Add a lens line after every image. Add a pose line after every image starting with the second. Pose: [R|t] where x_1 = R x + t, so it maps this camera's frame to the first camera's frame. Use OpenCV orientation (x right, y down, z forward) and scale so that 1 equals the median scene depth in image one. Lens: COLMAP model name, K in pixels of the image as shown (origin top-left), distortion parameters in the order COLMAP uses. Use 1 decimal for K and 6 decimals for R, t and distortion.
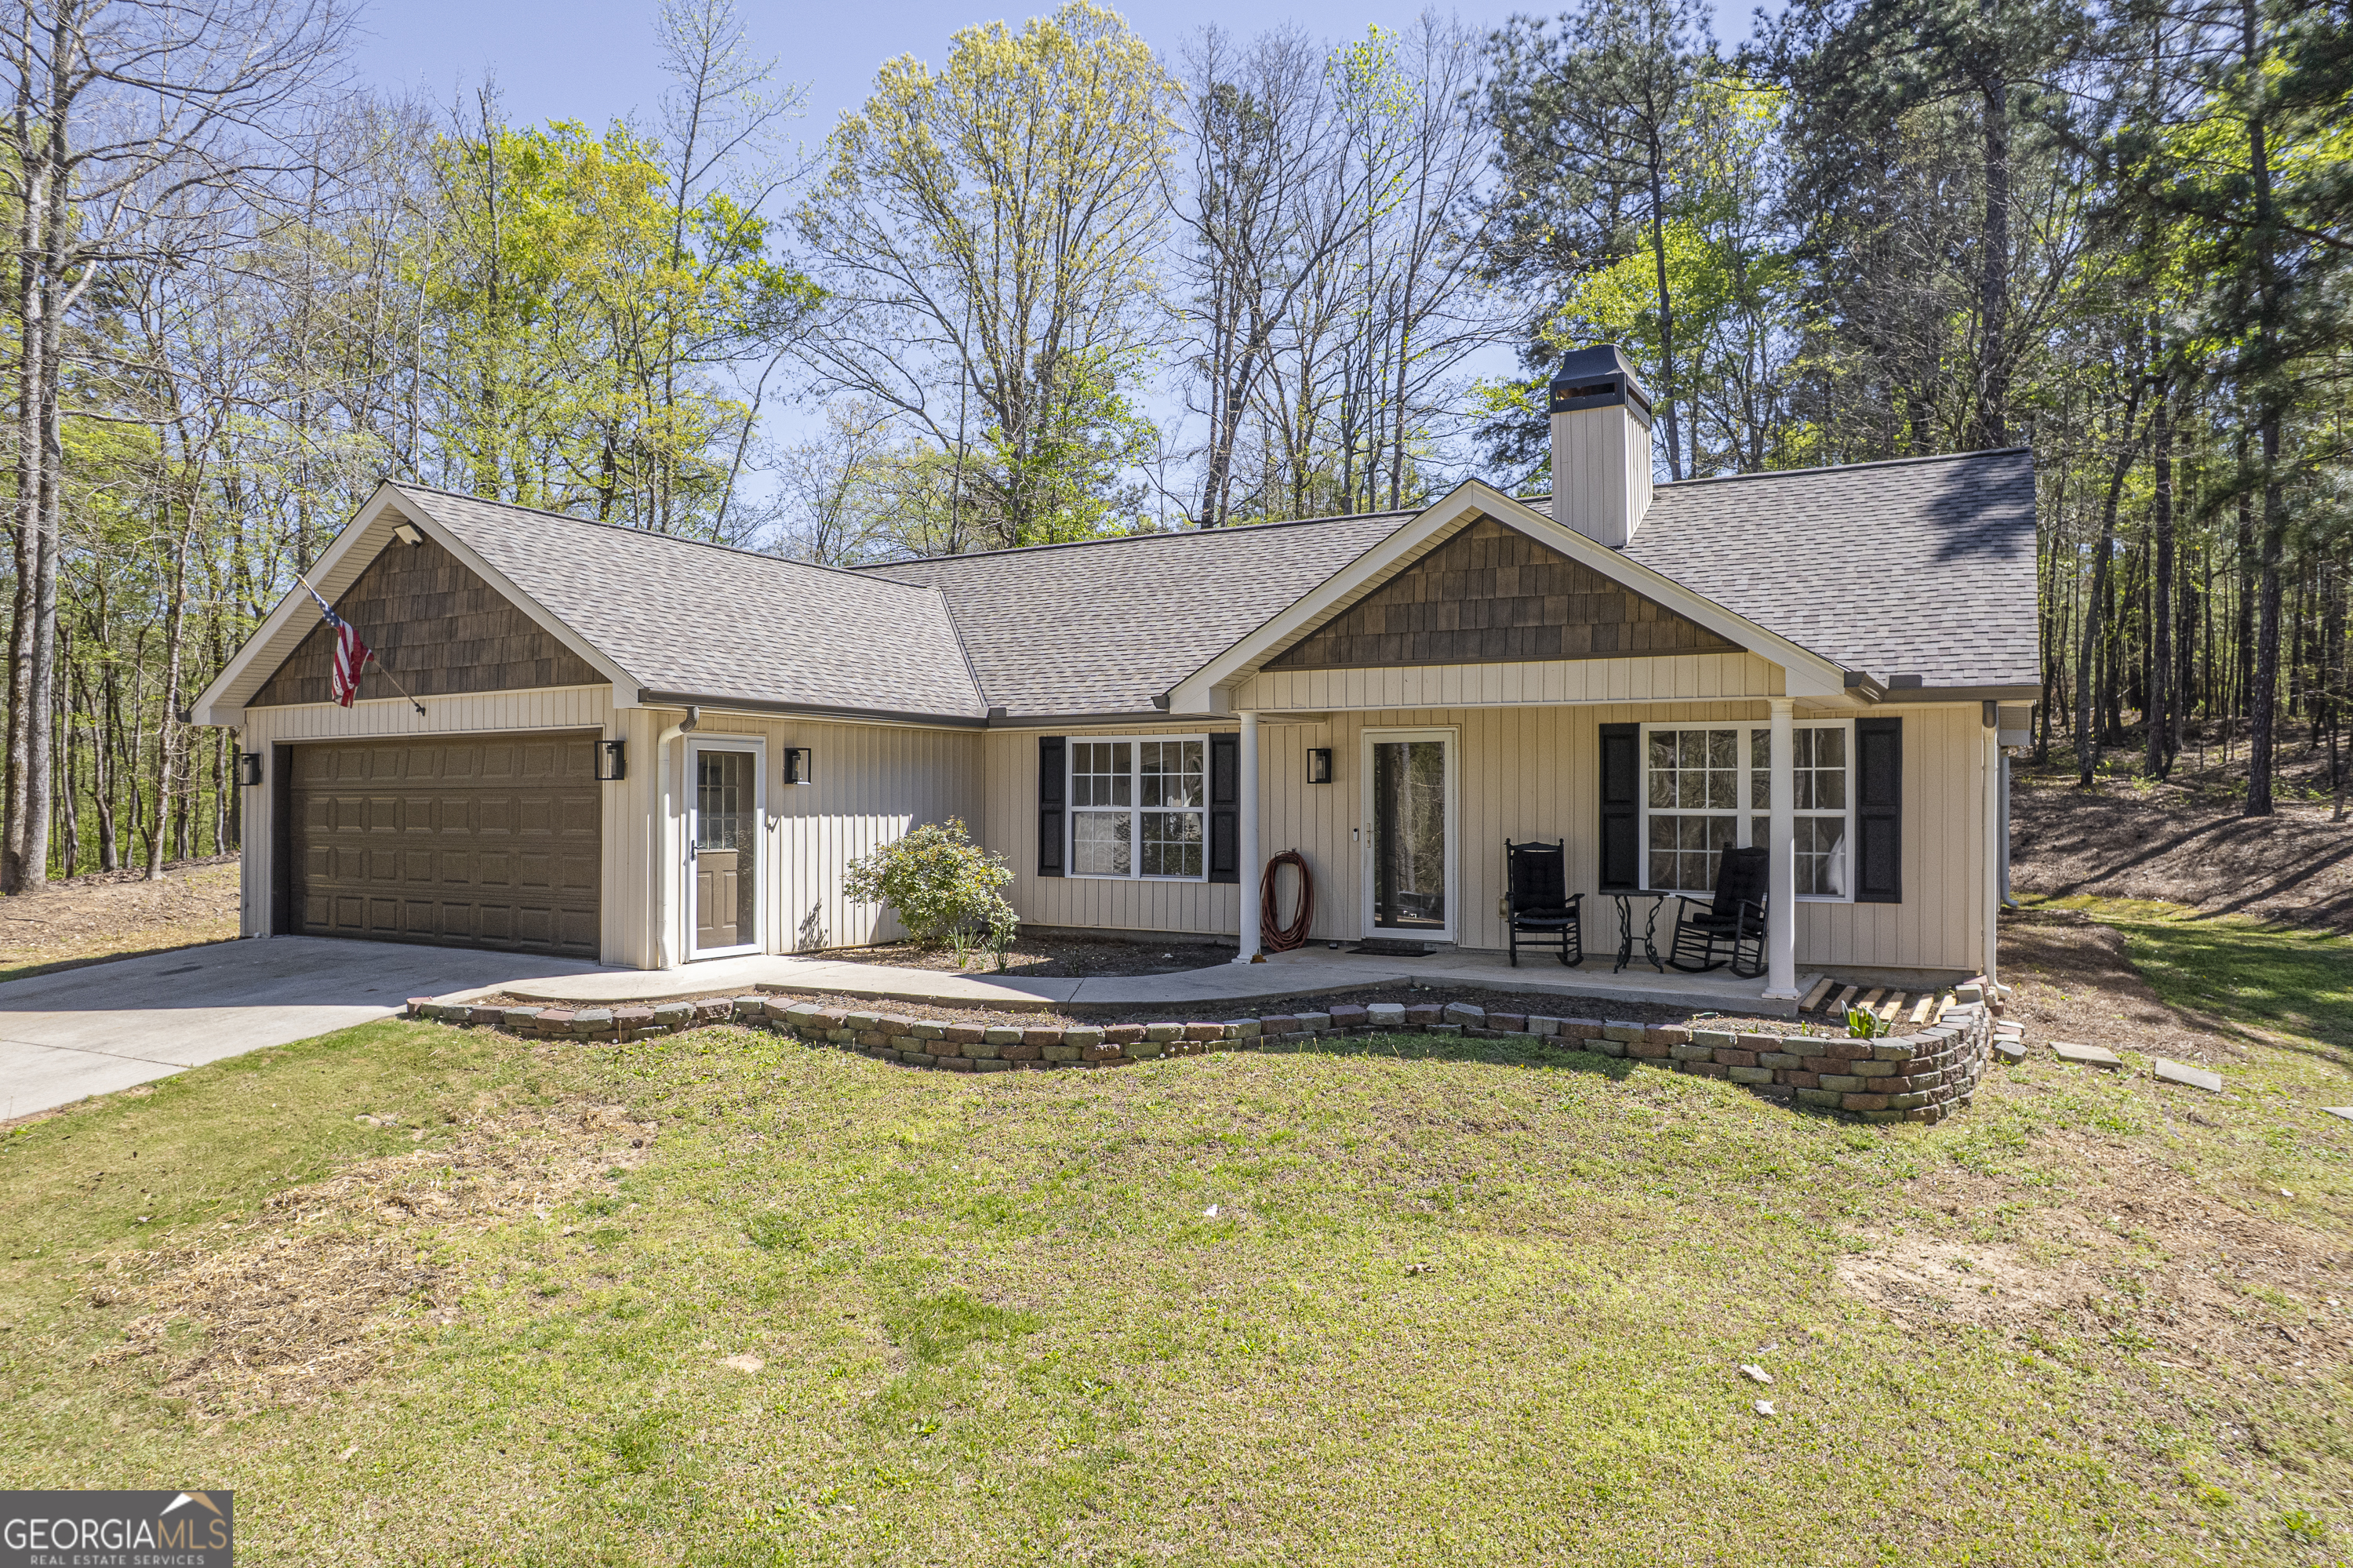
lens RADIAL K [[1515.5, 0, 1178.0], [0, 1515.5, 786.9], [0, 0, 1]] dist [-0.081982, 0.070957]
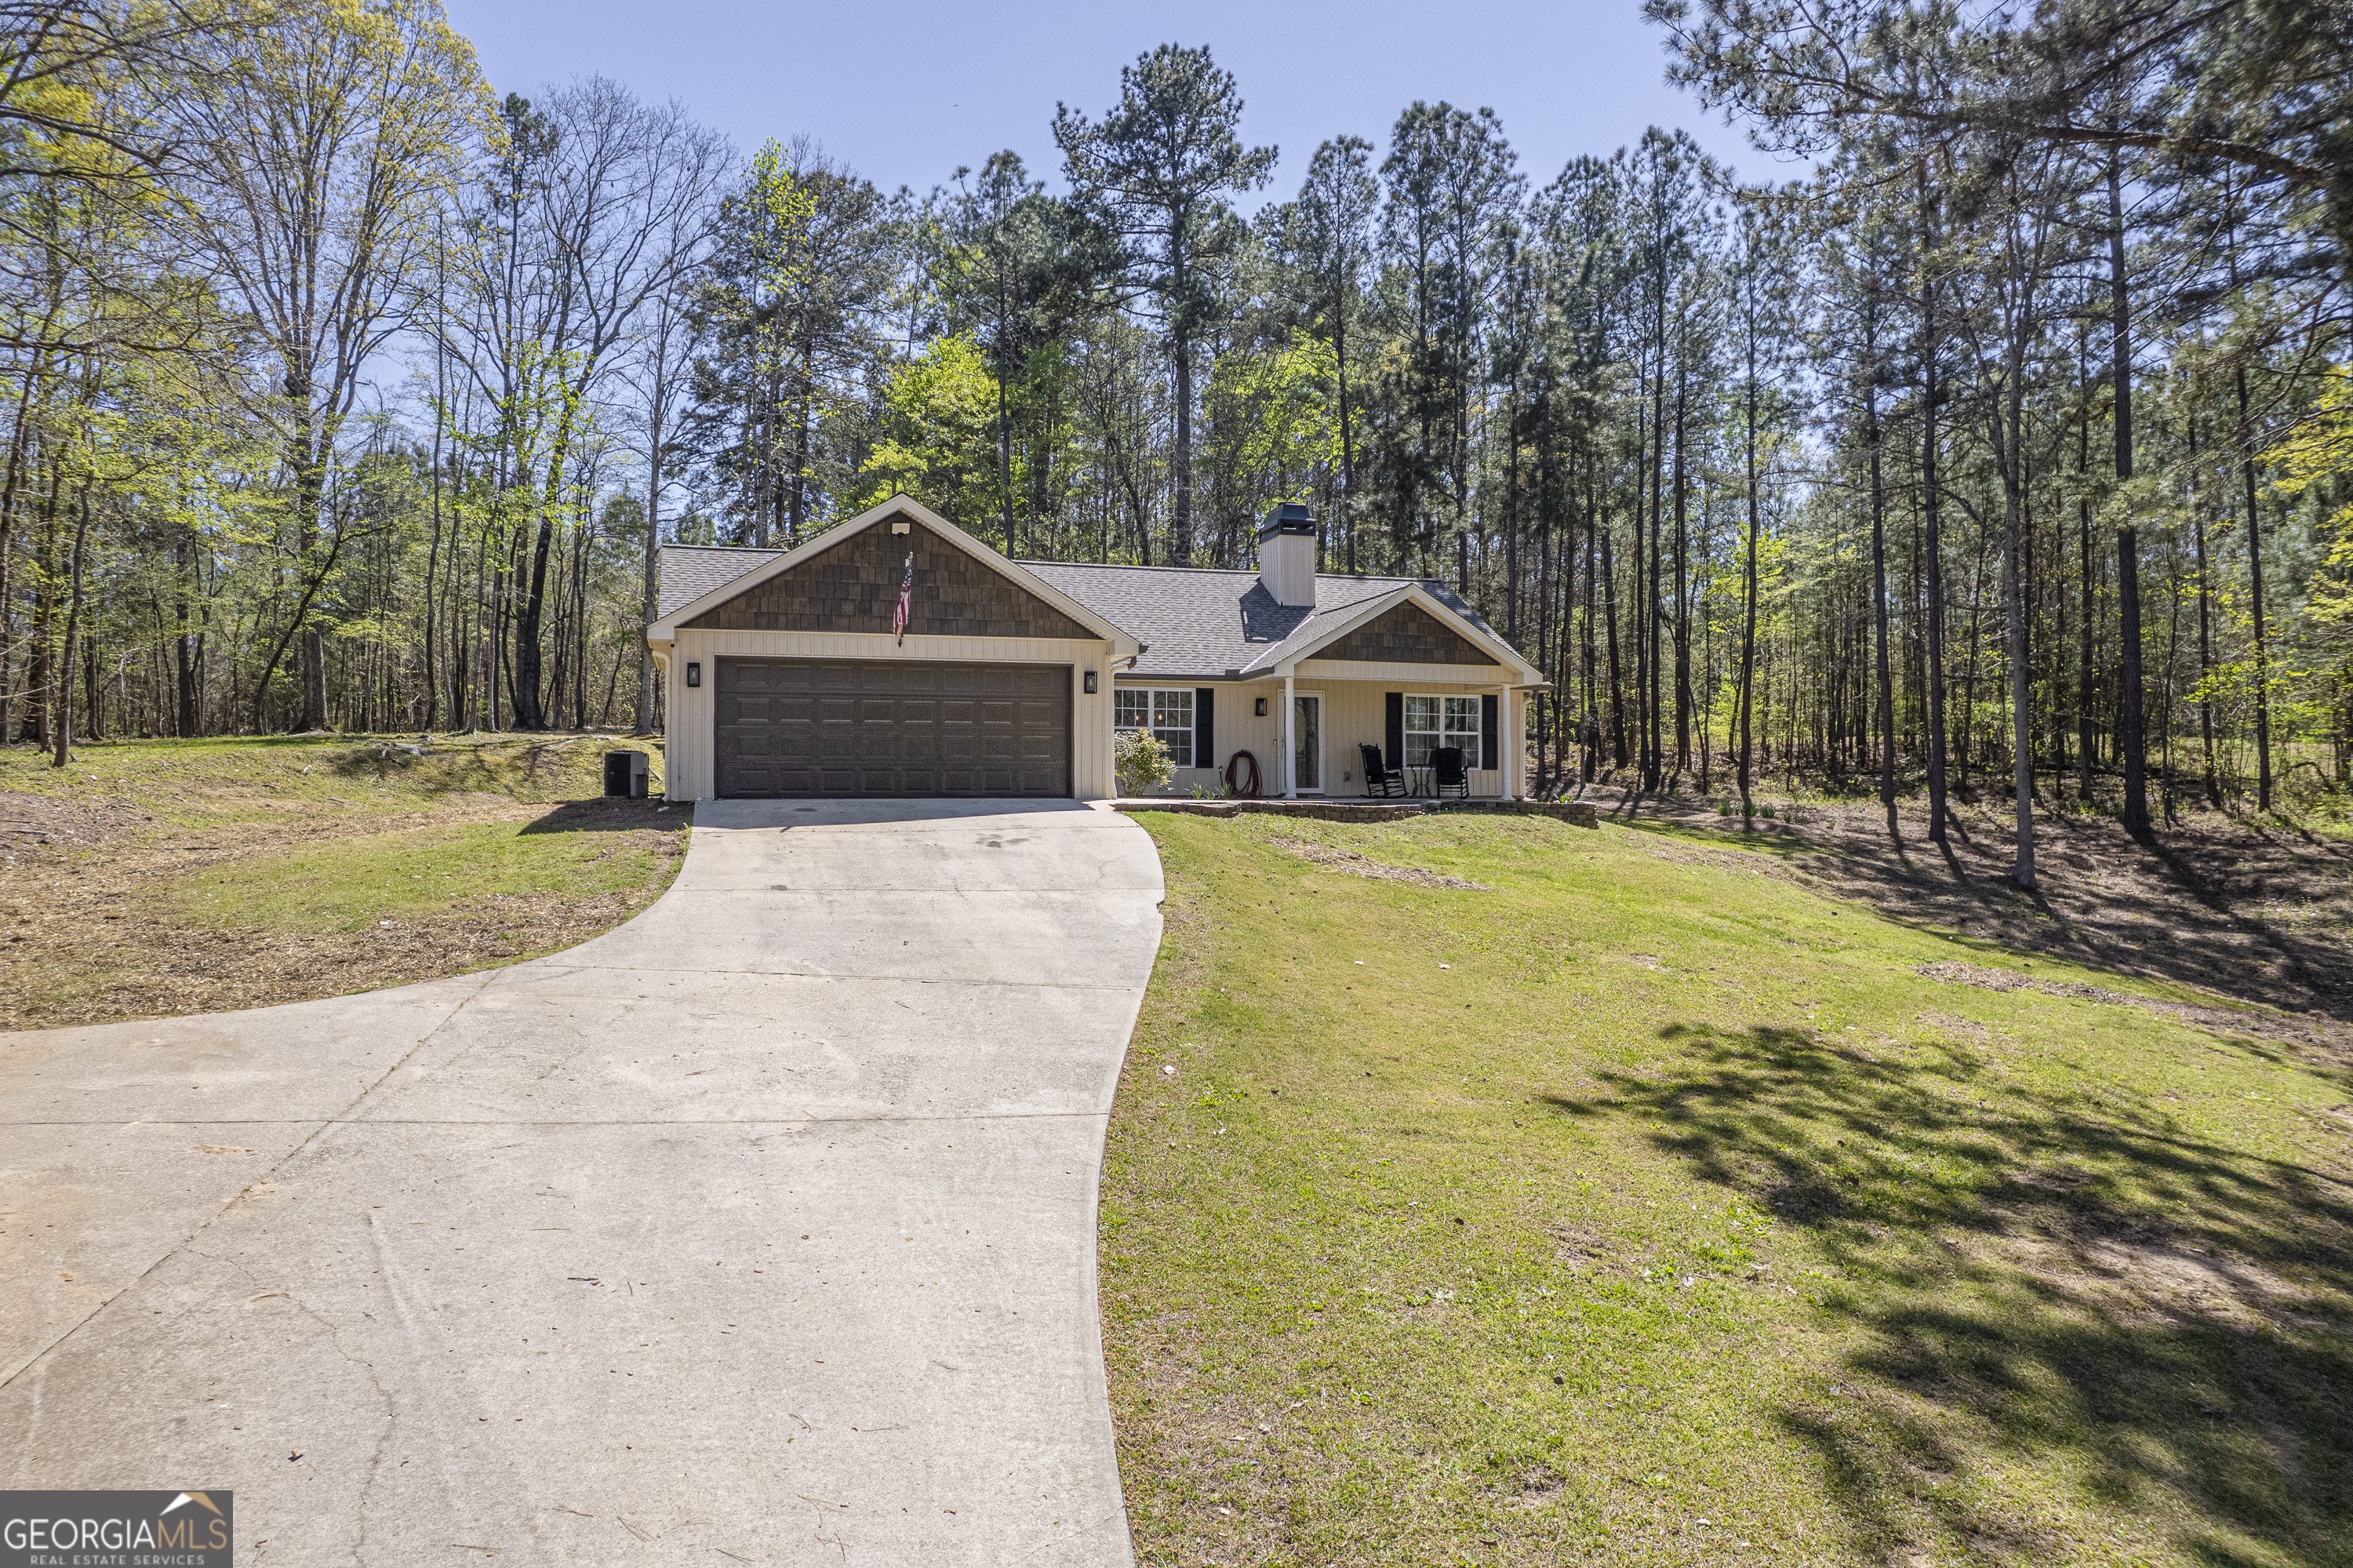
lens RADIAL K [[1515.5, 0, 1179.1], [0, 1515.5, 784.0], [0, 0, 1]] dist [-0.081982, 0.070957]
pose [[0.641501, 0.006207, 0.767097, -1.611483], [-0.005313, 0.999979, -0.003648, 0.101401], [-0.767104, -0.001735, 0.641521, -0.189569]]
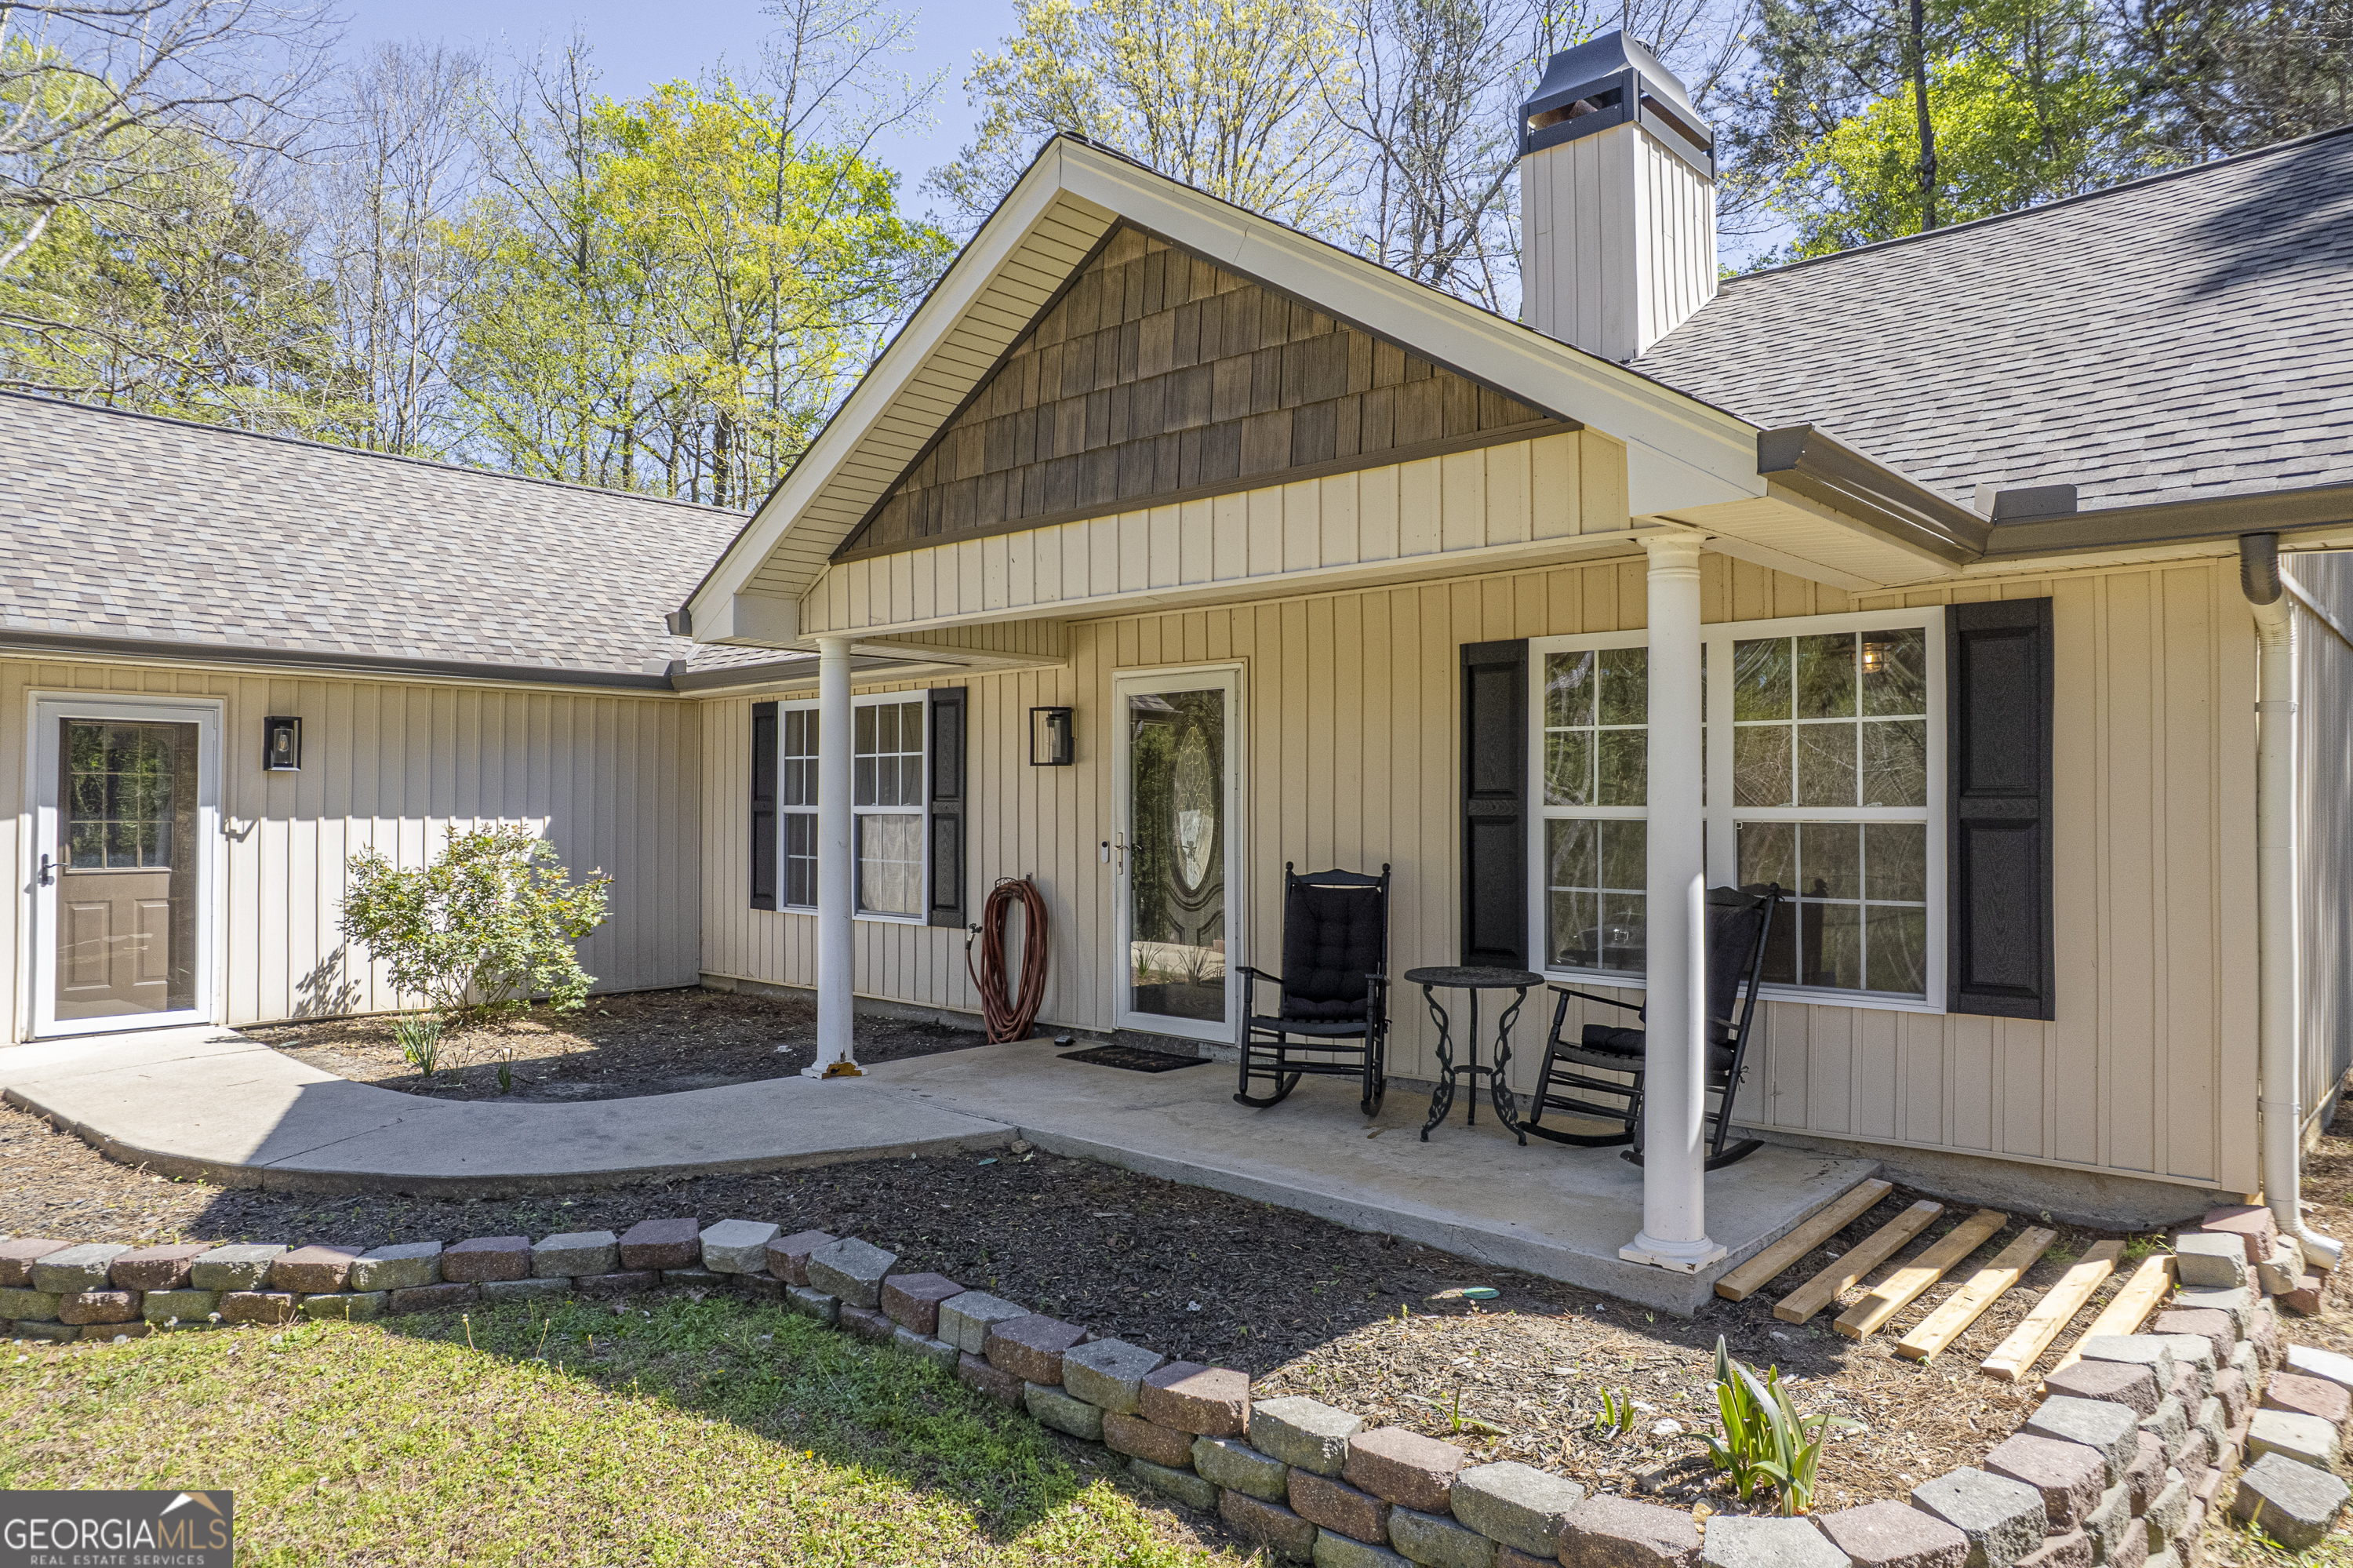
lens RADIAL K [[1515.5, 0, 1165.3], [0, 1515.5, 784.2], [0, 0, 1]] dist [-0.081982, 0.070957]
pose [[0.975479, -0.003950, -0.220058, 0.294251], [0.002889, 0.999983, -0.005144, 0.009138], [0.220075, 0.004382, 0.975473, 0.465951]]
